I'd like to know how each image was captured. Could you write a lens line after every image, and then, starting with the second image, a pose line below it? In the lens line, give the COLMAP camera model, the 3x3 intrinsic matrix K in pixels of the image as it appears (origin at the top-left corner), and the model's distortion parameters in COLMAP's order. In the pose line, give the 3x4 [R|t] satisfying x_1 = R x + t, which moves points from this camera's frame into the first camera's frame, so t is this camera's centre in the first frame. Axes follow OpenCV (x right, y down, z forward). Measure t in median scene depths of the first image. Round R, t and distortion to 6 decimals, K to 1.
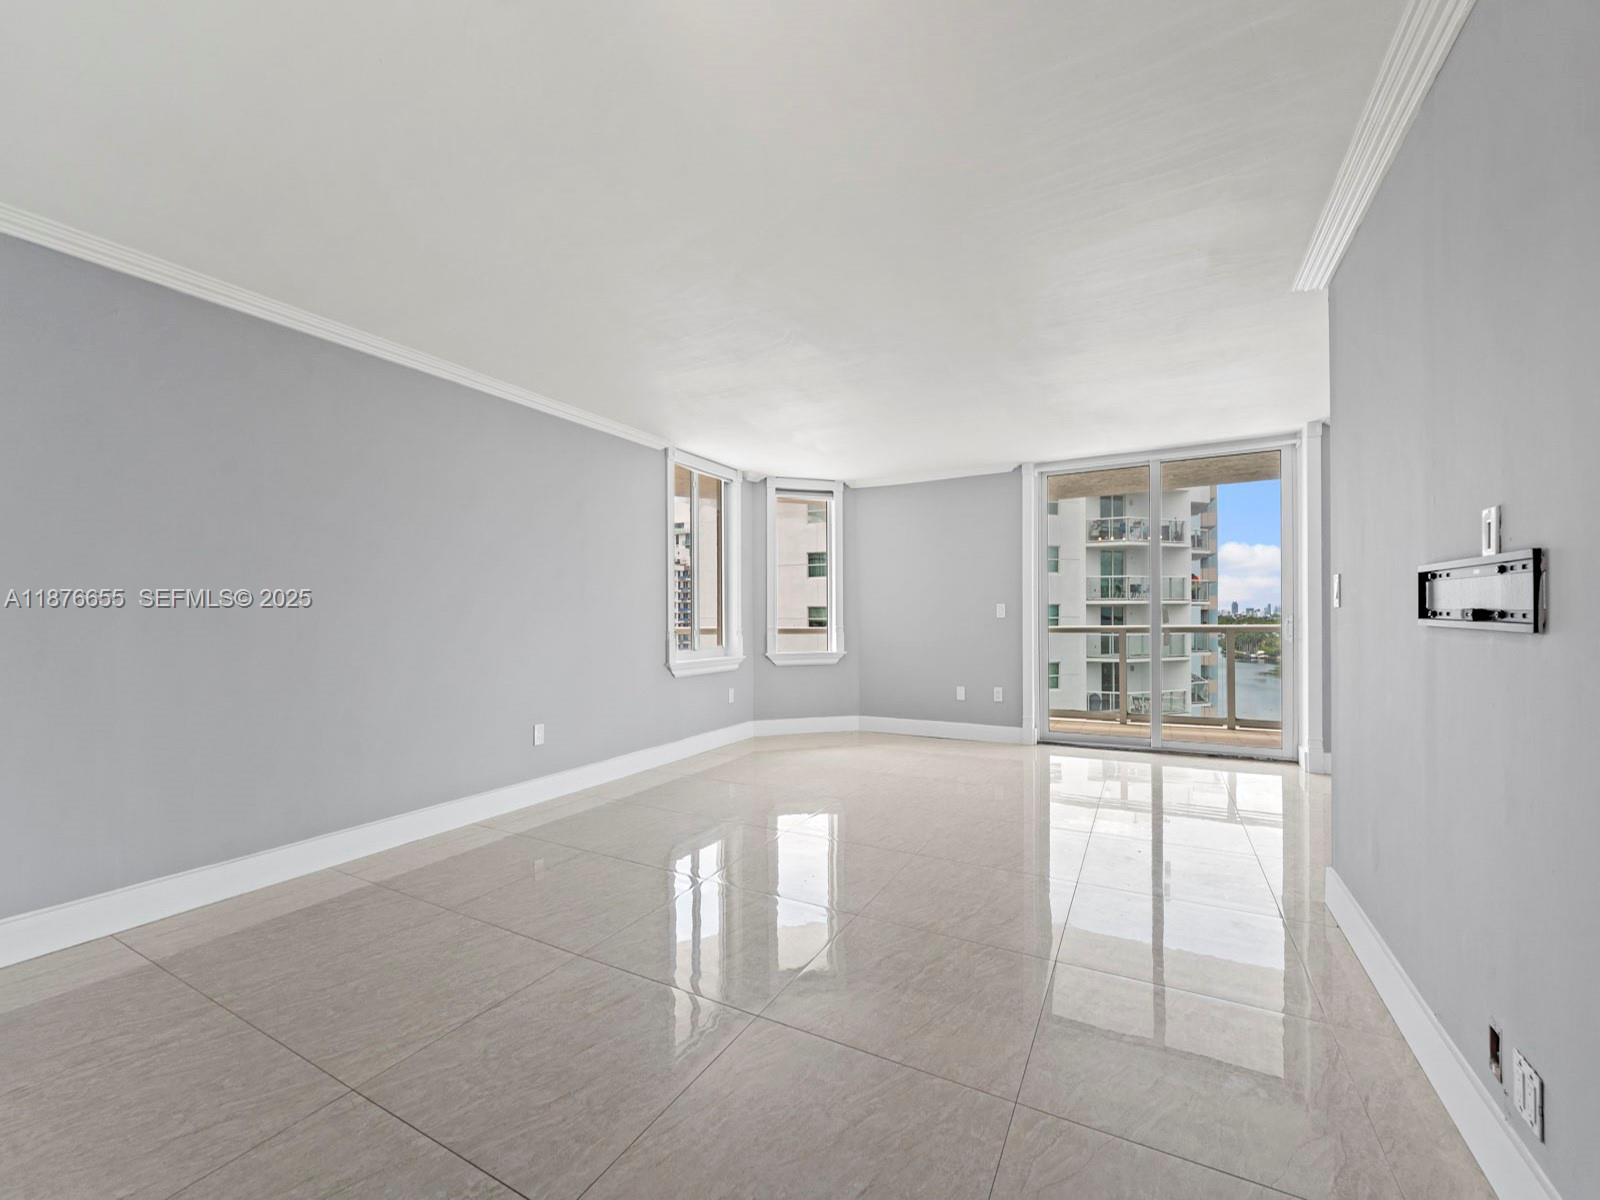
lens RADIAL K [[653.1, 0, 799.3], [0, 653.1, 611.5], [0, 0, 1]] dist [-0.003563, -0.000319]
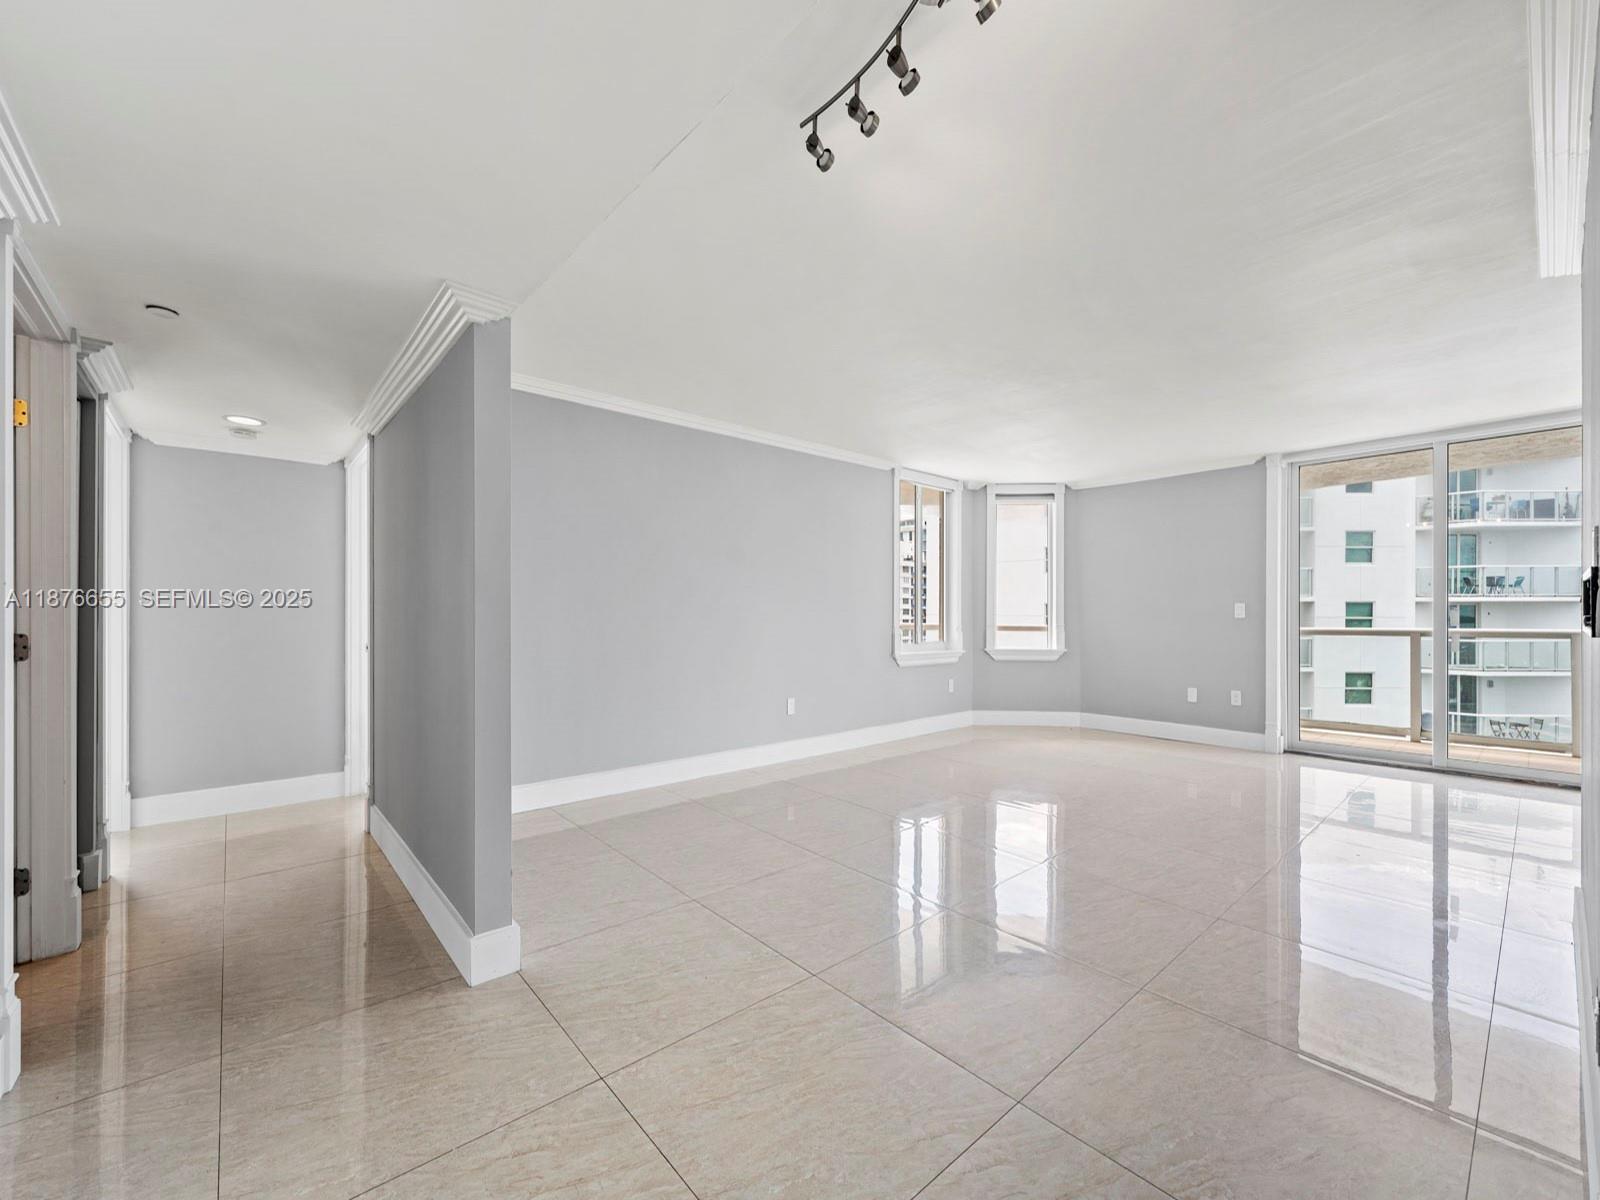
lens RADIAL K [[653.1, 0, 787.6], [0, 653.1, 609.5], [0, 0, 1]] dist [-0.003563, -0.000319]
pose [[0.932102, 0.007140, -0.362126, 0.035084], [-0.005725, 0.999971, 0.004982, -0.003660], [0.362151, -0.002571, 0.932116, -0.122177]]
